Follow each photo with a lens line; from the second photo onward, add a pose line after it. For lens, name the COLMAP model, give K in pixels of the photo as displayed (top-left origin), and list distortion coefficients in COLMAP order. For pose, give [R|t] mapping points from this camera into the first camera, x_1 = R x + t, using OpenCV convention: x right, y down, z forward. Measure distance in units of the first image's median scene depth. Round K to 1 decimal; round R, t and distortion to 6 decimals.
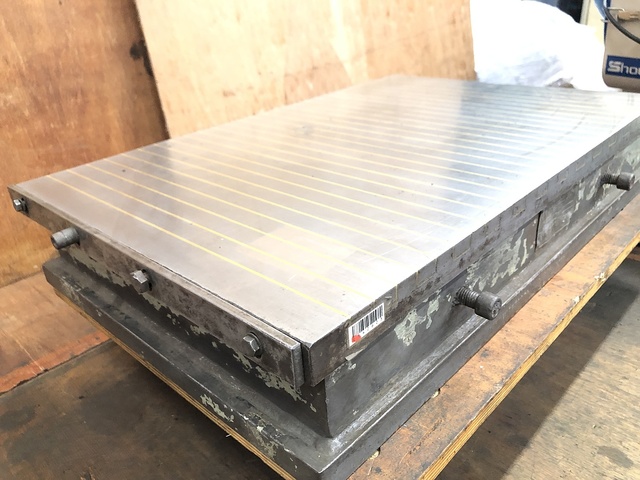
lens RADIAL K [[534.3, 0, 320.7], [0, 534.3, 234.3], [0, 0, 1]] dist [0.003656, 0.001129]
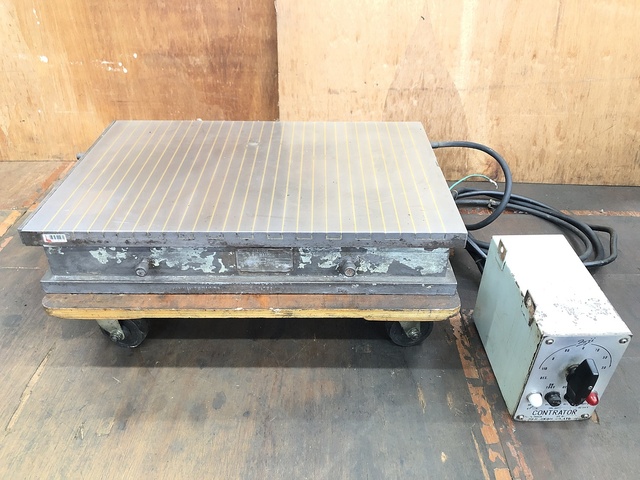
lens RADIAL K [[534.3, 0, 319.1], [0, 534.3, 234.3], [0, 0, 1]] dist [0.003656, 0.001129]
pose [[0.687896, 0.461561, -0.560143, 0.722837], [-0.366574, 0.887024, 0.280734, -0.311894], [0.626436, 0.012218, 0.779377, -0.059009]]
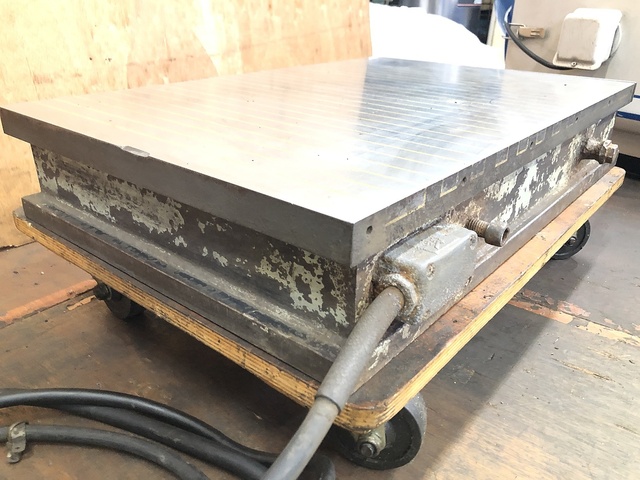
lens RADIAL K [[534.3, 0, 328.4], [0, 534.3, 228.7], [0, 0, 1]] dist [0.003656, 0.001129]
pose [[0.988195, 0.033041, 0.149599, 0.128551], [-0.028102, 0.998992, -0.035007, -0.032682], [-0.150604, 0.030390, 0.988127, 0.181030]]
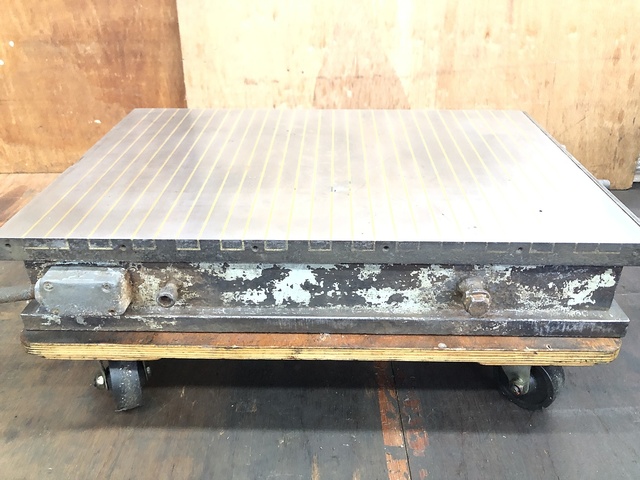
lens RADIAL K [[534.3, 0, 329.0], [0, 534.3, 231.3], [0, 0, 1]] dist [0.003656, 0.001129]
pose [[0.711755, 0.408930, -0.571123, 0.709763], [-0.352202, 0.911240, 0.213530, -0.277627], [0.607749, 0.049169, 0.792606, 0.237992]]
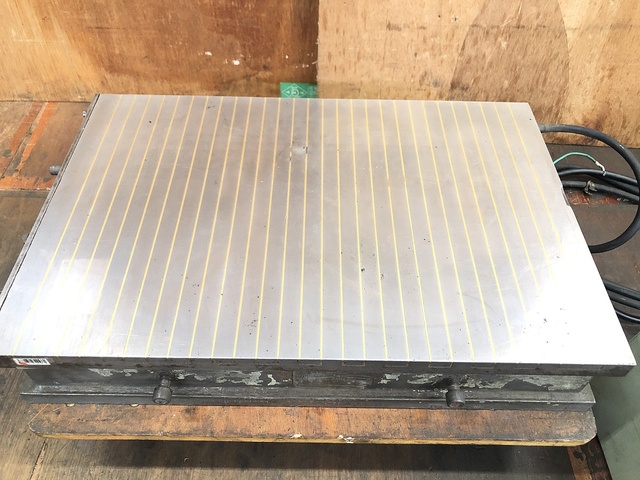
lens RADIAL K [[534.3, 0, 319.7], [0, 534.3, 235.6], [0, 0, 1]] dist [0.003656, 0.001129]
pose [[0.684338, 0.610023, -0.399441, 0.357469], [-0.381818, 0.766493, 0.516434, -0.427165], [0.621205, -0.200902, 0.757458, 0.106694]]
